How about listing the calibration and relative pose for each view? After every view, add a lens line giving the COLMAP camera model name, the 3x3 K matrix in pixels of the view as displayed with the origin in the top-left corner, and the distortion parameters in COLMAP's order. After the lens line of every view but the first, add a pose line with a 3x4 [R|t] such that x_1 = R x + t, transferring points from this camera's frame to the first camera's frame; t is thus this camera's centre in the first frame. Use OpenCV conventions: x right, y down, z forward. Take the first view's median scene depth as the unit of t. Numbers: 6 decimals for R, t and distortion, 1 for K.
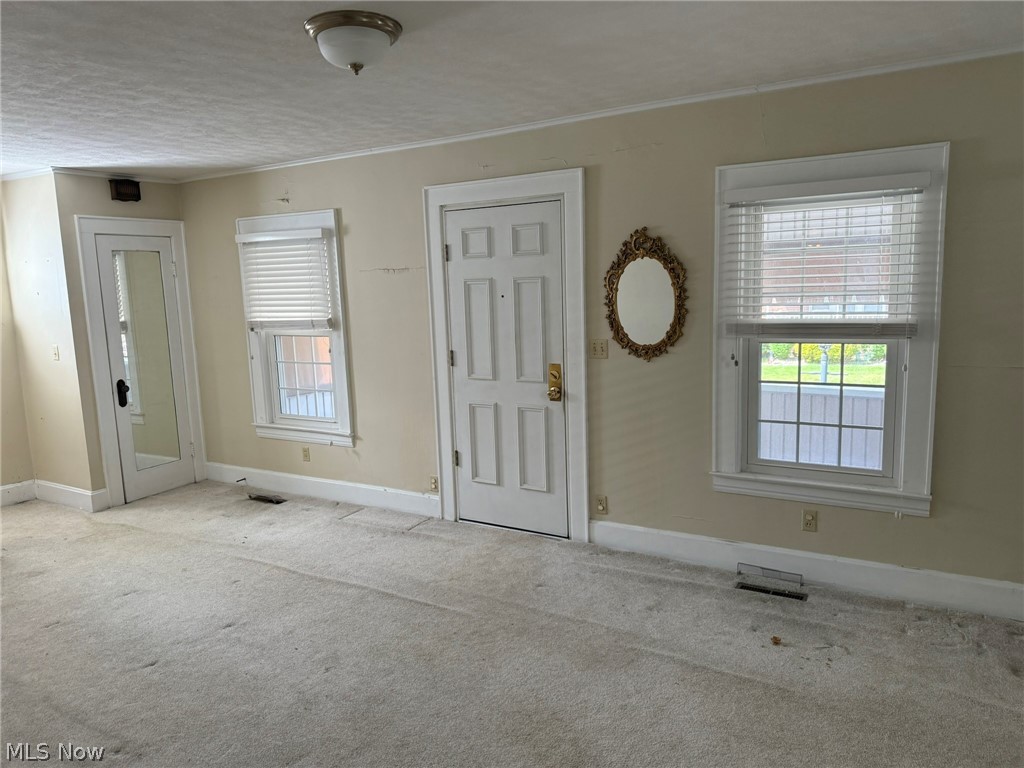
lens RADIAL K [[715.0, 0, 515.4], [0, 715.0, 386.6], [0, 0, 1]] dist [0.026416, -0.031219]
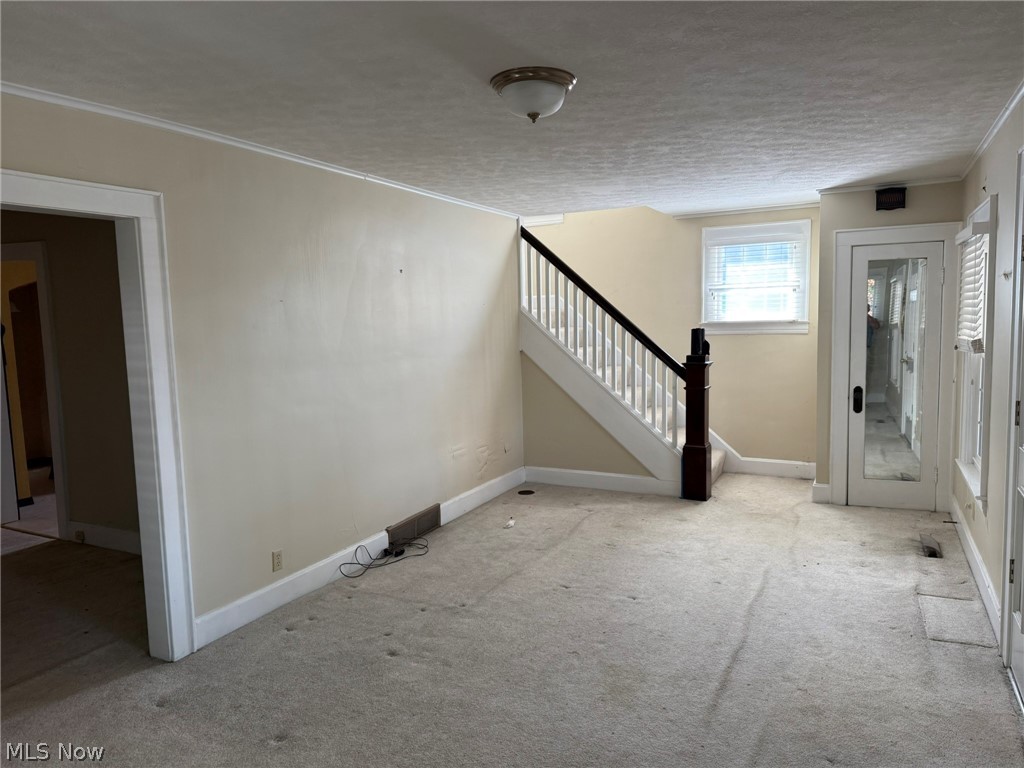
lens RADIAL K [[715.0, 0, 516.3], [0, 715.0, 388.4], [0, 0, 1]] dist [0.026416, -0.031219]
pose [[0.091544, 0.135328, -0.986563, 0.439728], [-0.122789, 0.984696, 0.123678, -0.077283], [0.988202, 0.109817, 0.106759, 0.426442]]
